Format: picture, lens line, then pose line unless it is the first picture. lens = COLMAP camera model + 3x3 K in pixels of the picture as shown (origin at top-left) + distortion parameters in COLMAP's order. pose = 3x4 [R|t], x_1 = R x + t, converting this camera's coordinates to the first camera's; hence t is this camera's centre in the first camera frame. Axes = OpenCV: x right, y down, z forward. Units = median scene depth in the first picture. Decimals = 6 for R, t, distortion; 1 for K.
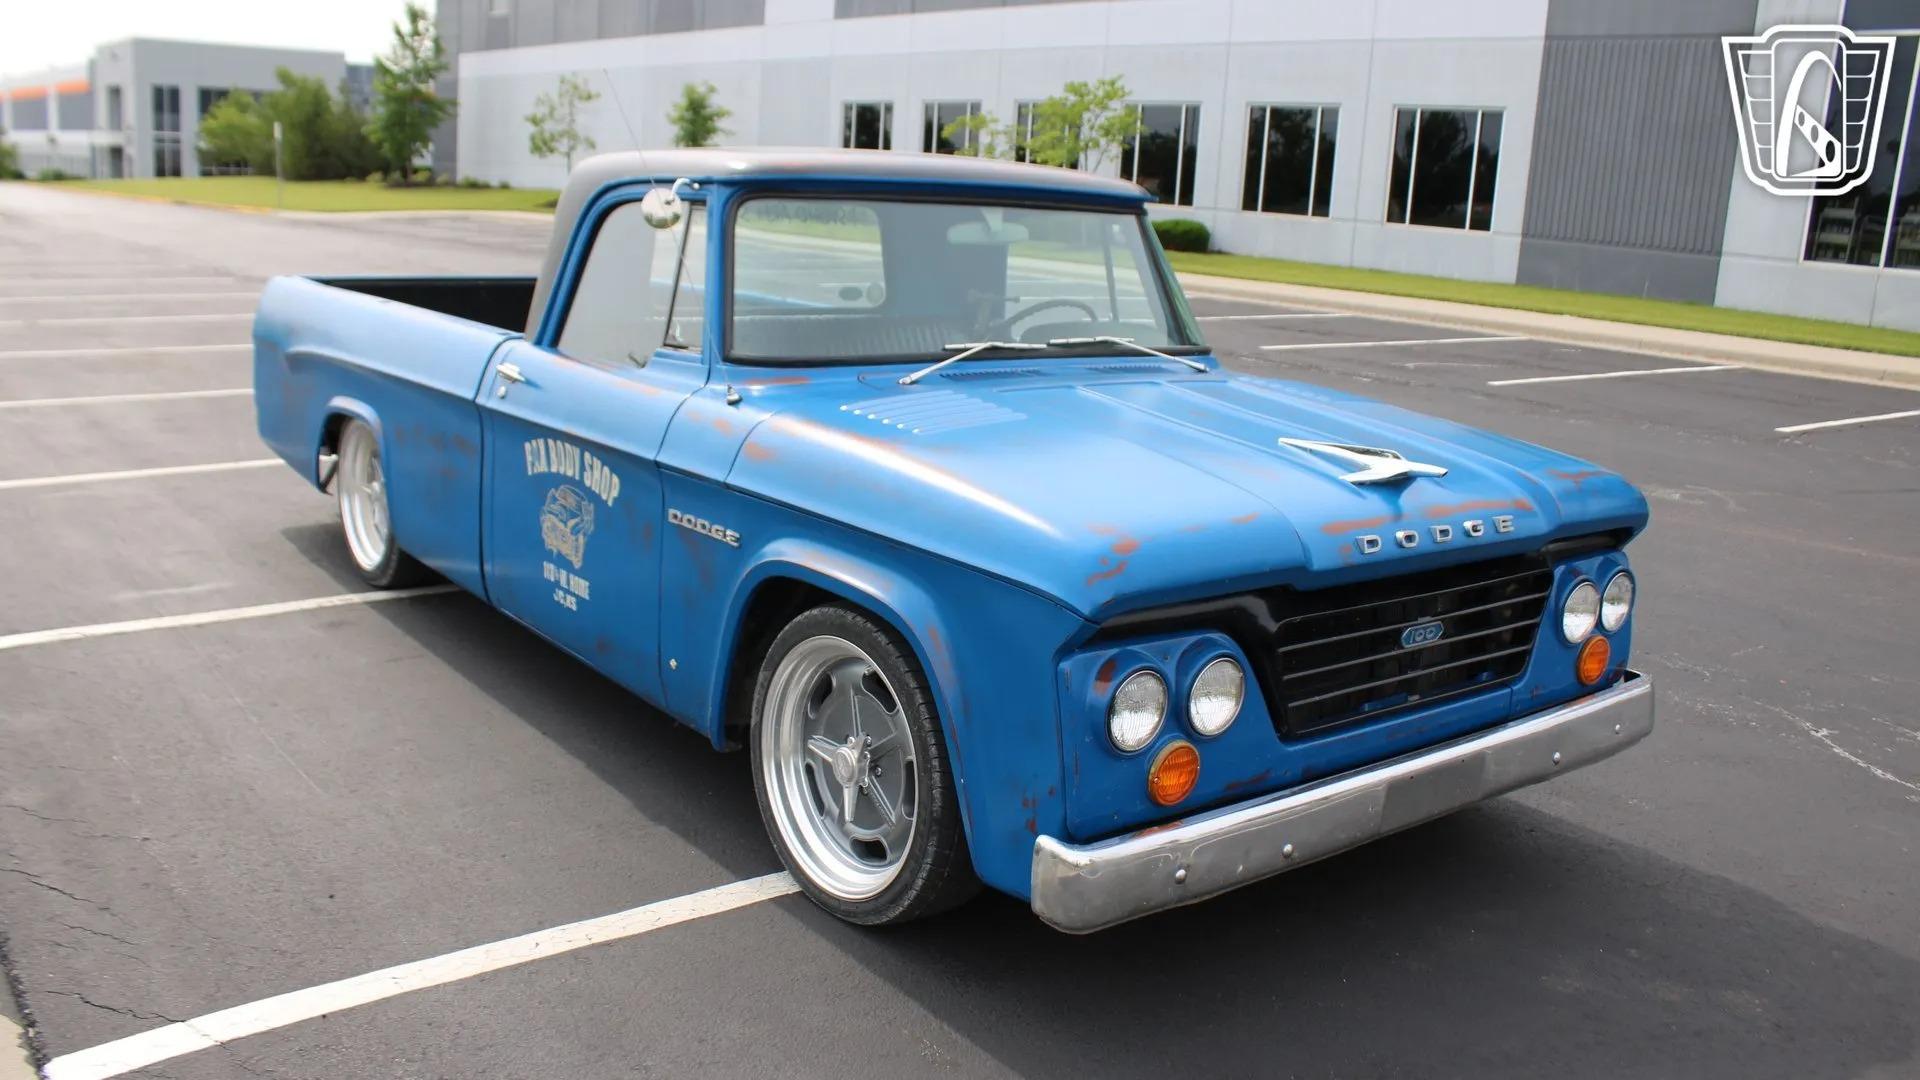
lens RADIAL K [[1568.5, 0, 960.0], [0, 1568.5, 540.0], [0, 0, 1]] dist [-0.166296, 0.141769]
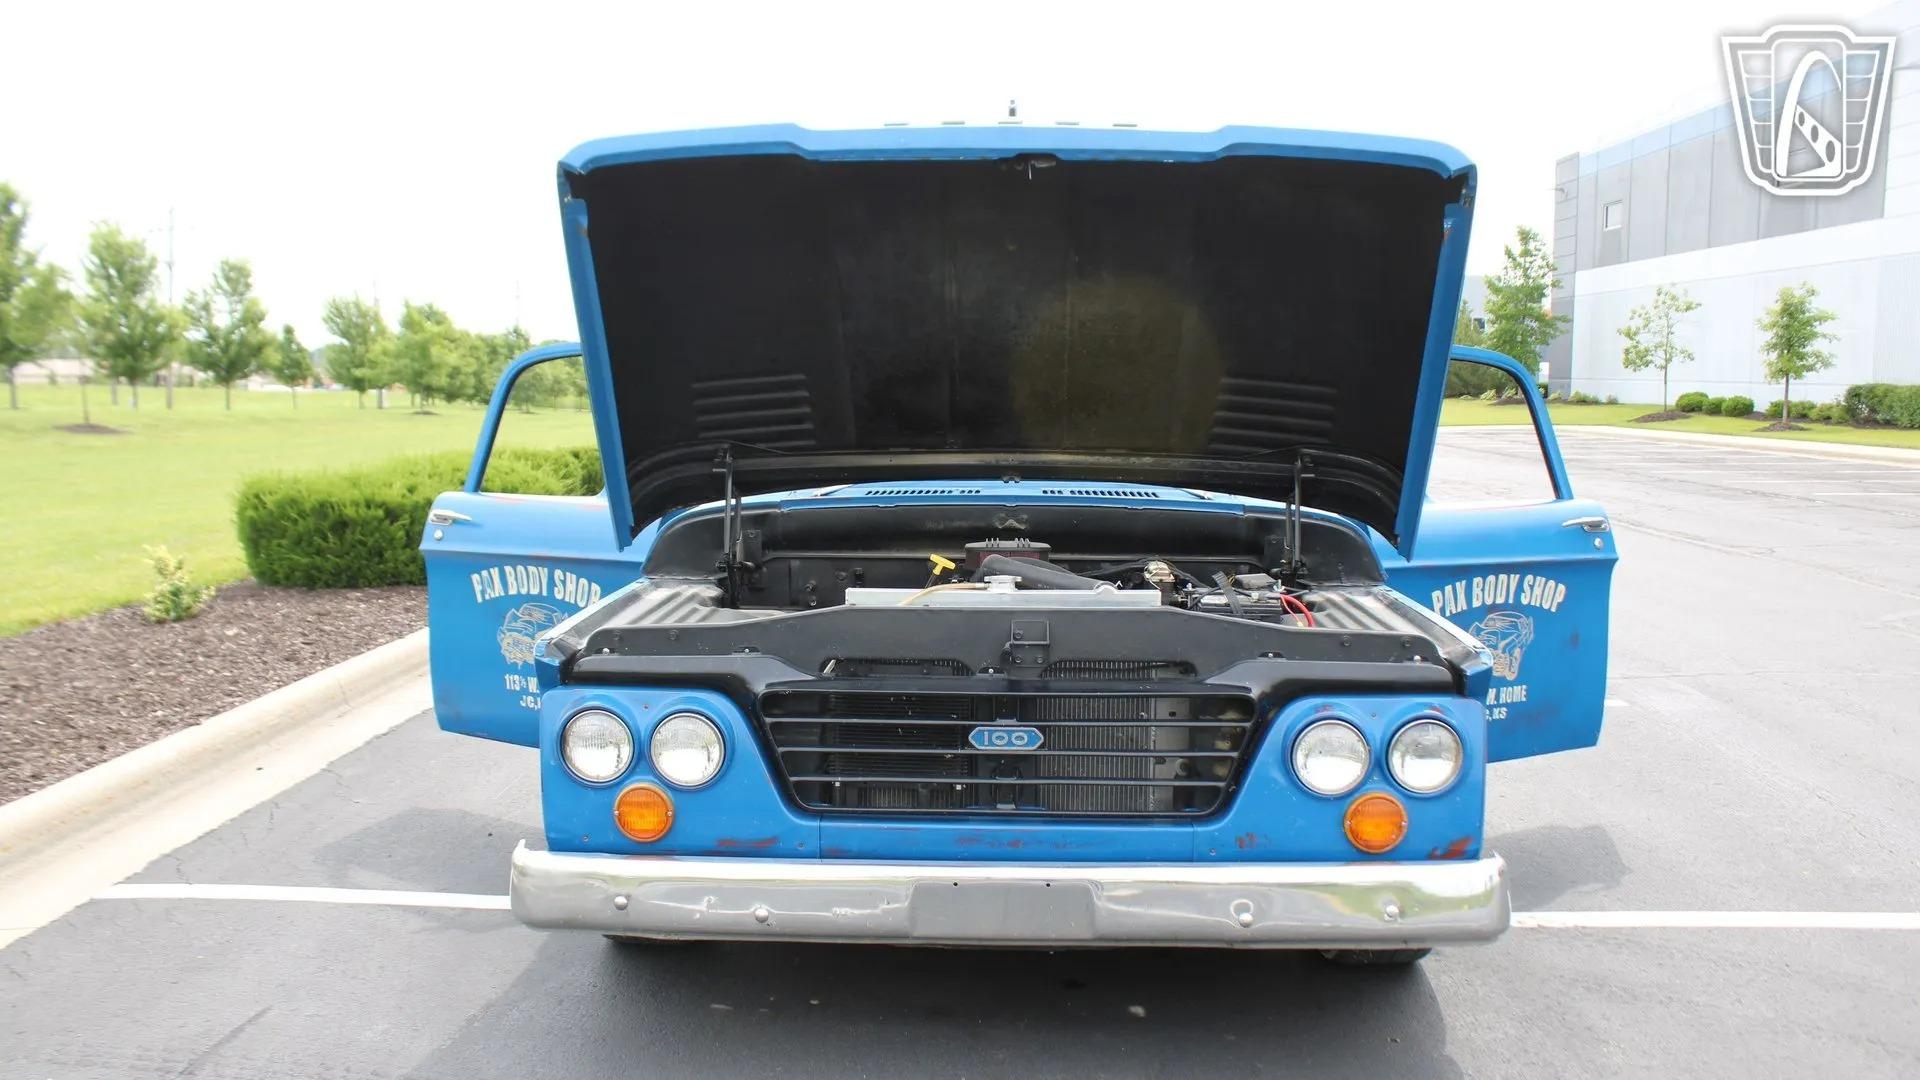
lens RADIAL K [[1574.9, 0, 1011.7], [0, 1574.9, 590.7], [0, 0, 1]] dist [-0.110632, 0.001805]
pose [[0.773347, 0.035821, -0.632971, 0.508693], [-0.104691, 0.991911, -0.071774, 0.022546], [0.625280, 0.121772, 0.770841, 0.141300]]
